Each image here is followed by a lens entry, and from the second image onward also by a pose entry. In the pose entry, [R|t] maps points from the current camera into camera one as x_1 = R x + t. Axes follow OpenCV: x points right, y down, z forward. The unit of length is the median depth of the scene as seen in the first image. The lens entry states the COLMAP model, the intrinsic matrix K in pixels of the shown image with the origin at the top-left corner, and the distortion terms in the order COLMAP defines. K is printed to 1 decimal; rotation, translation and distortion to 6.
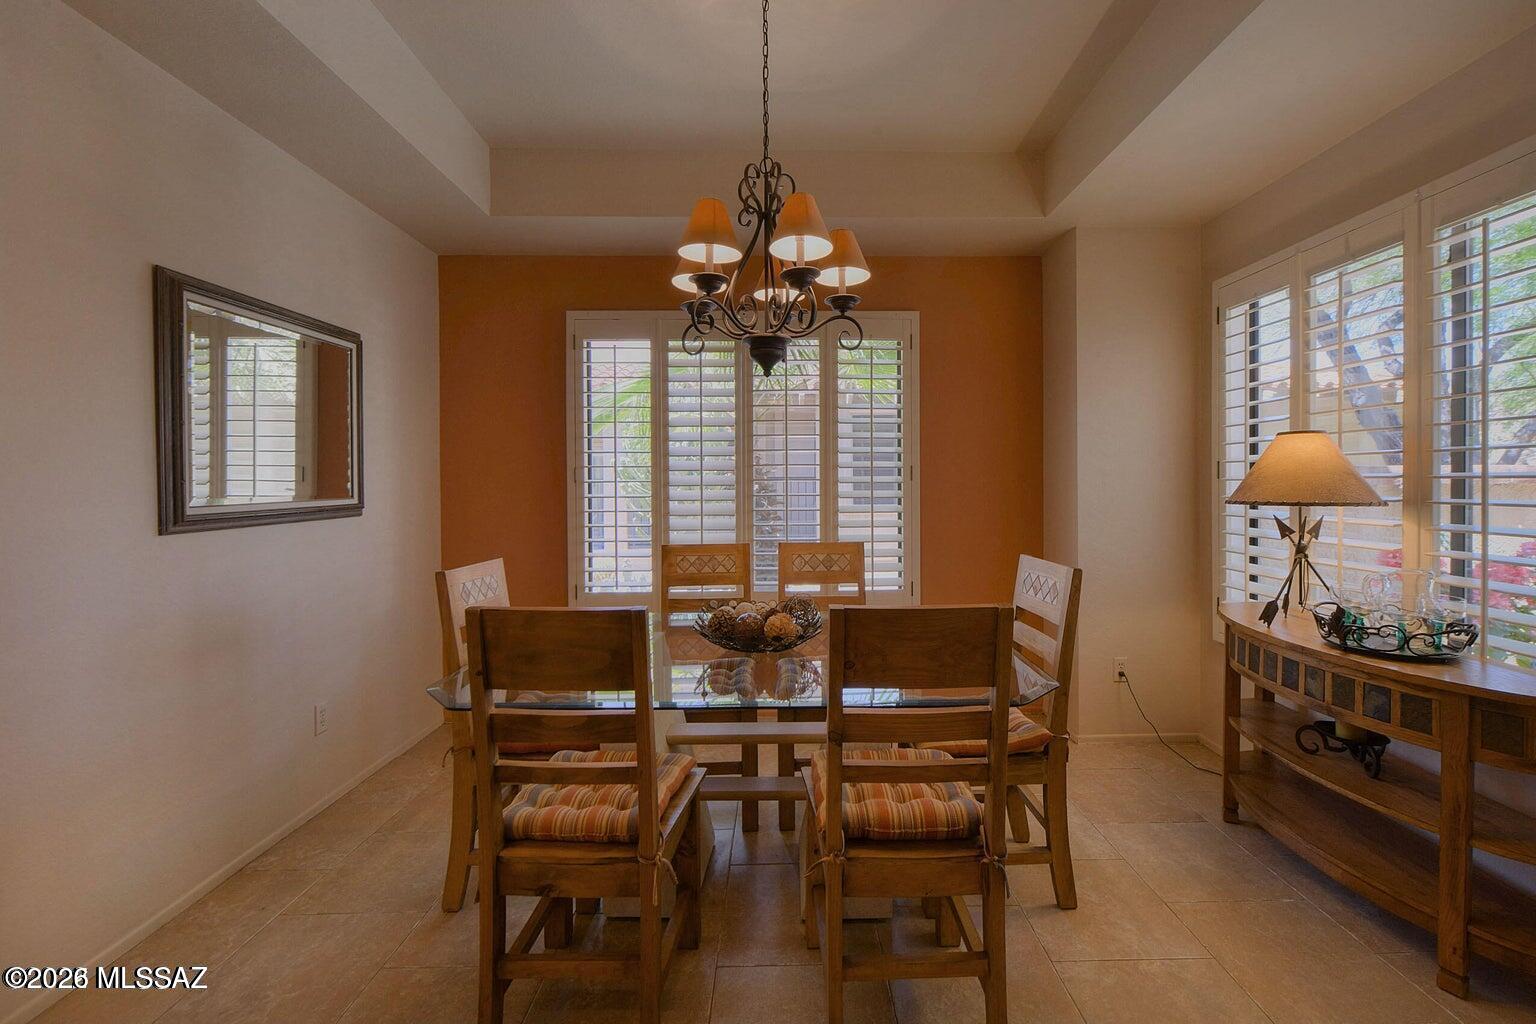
lens RADIAL K [[639.3, 0, 784.2], [0, 639.3, 486.2], [0, 0, 1]] dist [-0.024816, -0.000037]
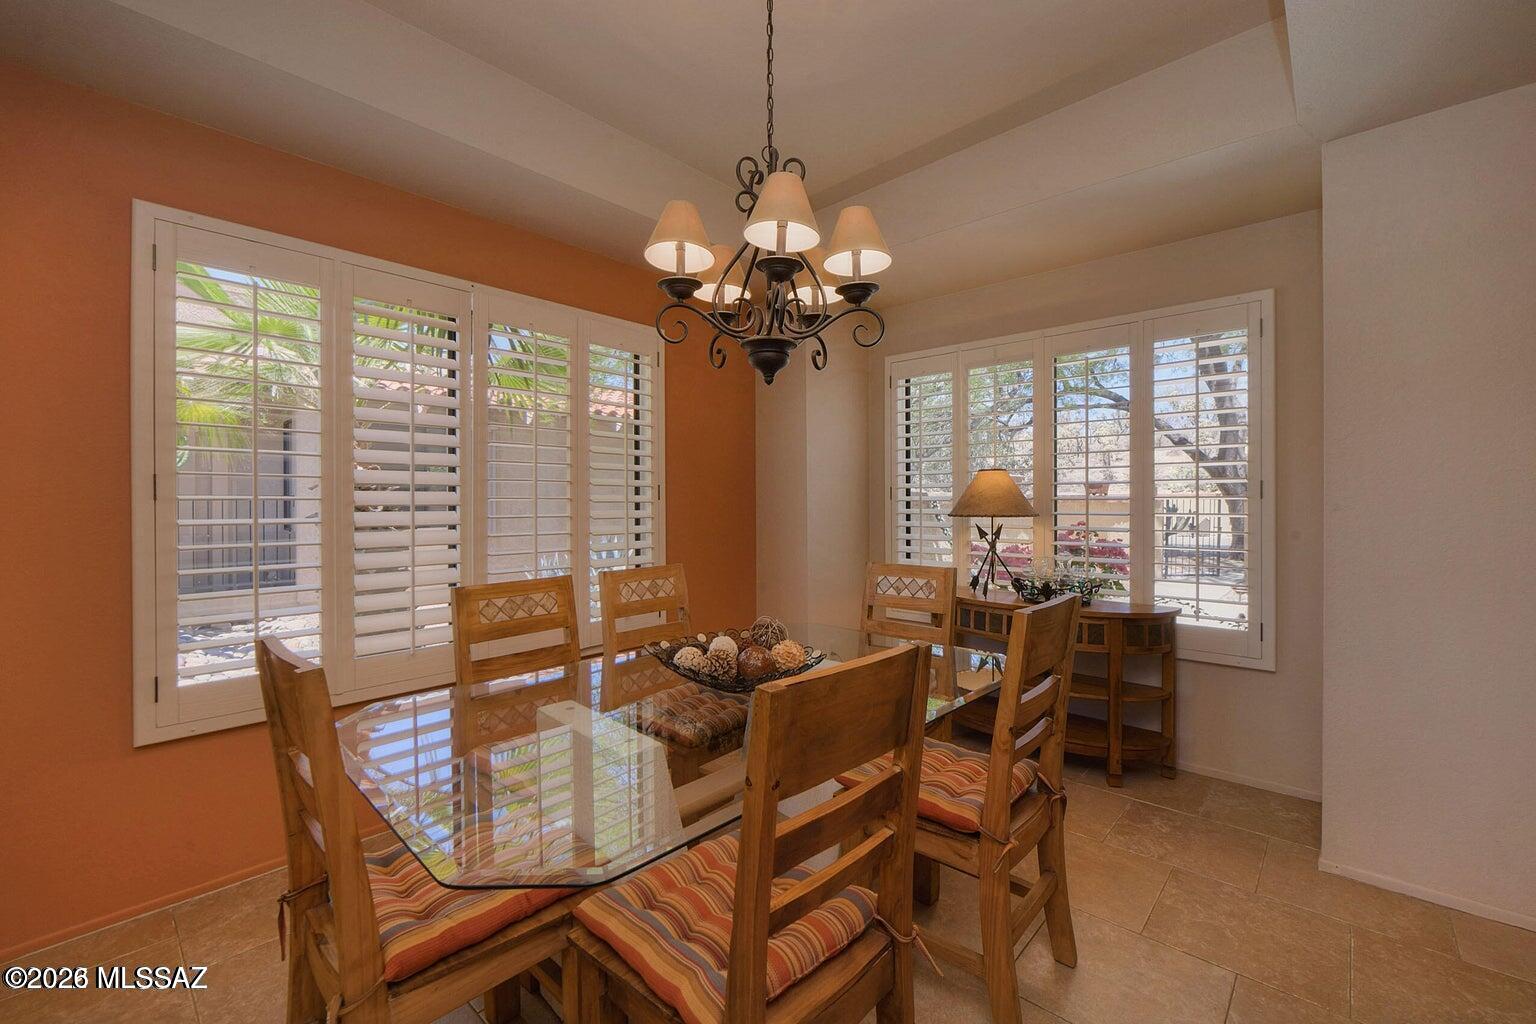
lens RADIAL K [[611.5, 0, 775.0], [0, 611.5, 507.1], [0, 0, 1]] dist [0.000689, 0.000003]
pose [[0.667589, 0.000049, 0.744530, -0.647375], [0.008584, 0.999933, -0.007762, 0.013470], [-0.744481, 0.011573, 0.667544, 0.381940]]
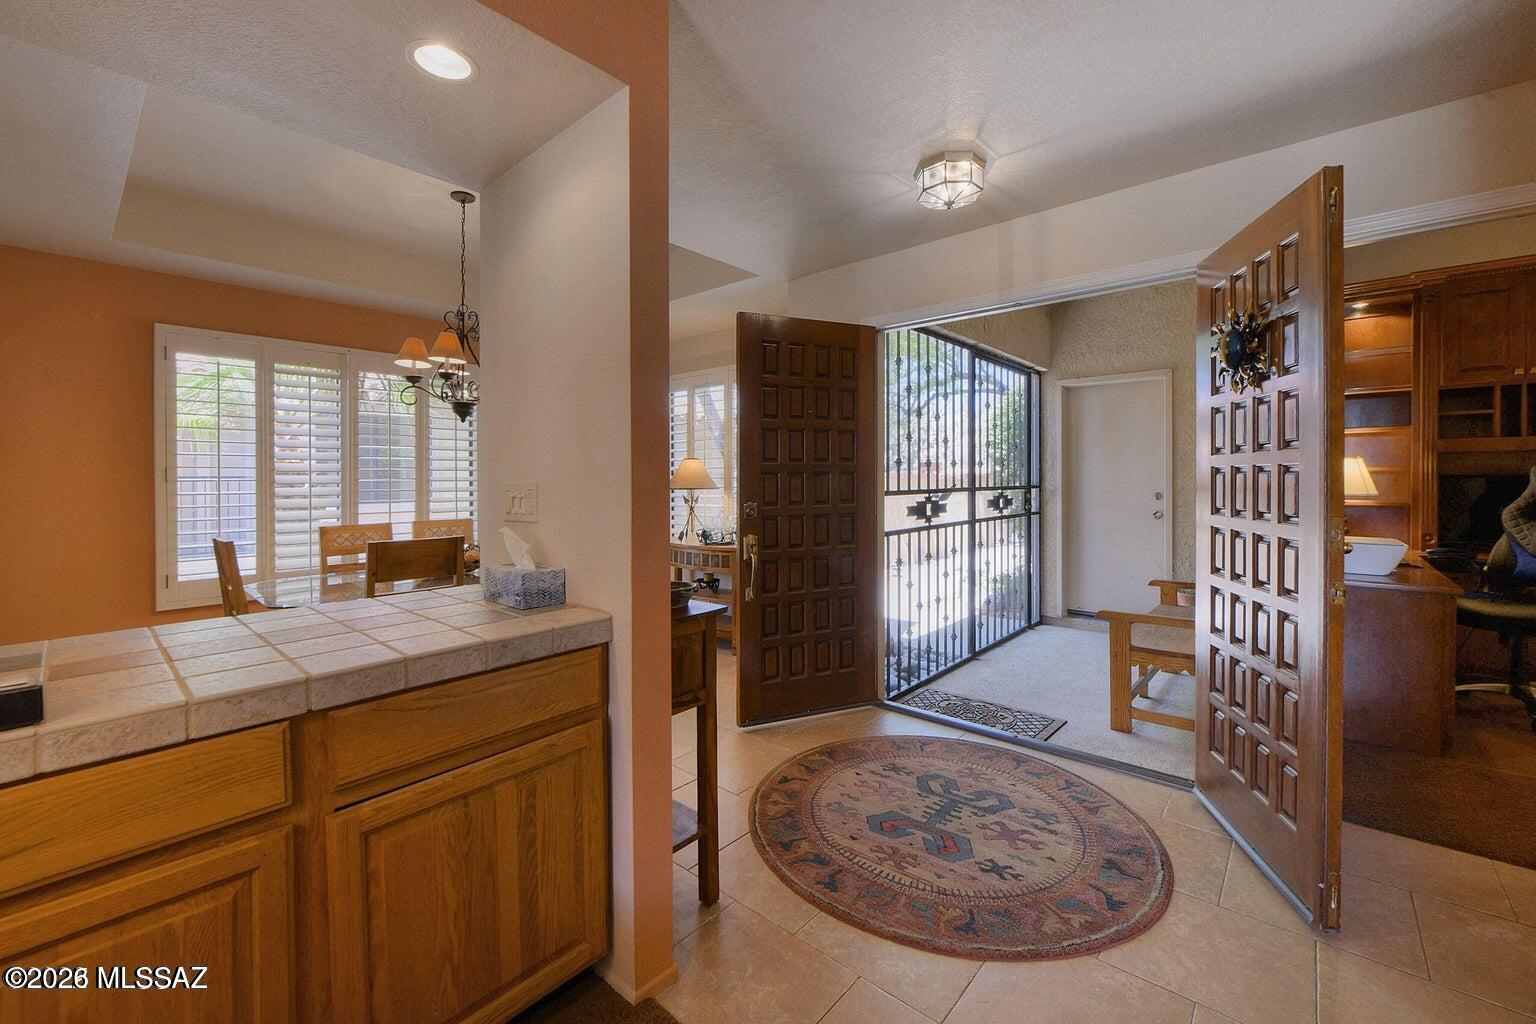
lens RADIAL K [[639.3, 0, 784.2], [0, 639.3, 486.2], [0, 0, 1]] dist [-0.024816, -0.000037]
pose [[0.675558, -0.000520, 0.737306, -0.707962], [0.011287, 0.999890, -0.009636, 0.043445], [-0.737220, 0.014832, 0.675490, -0.872678]]
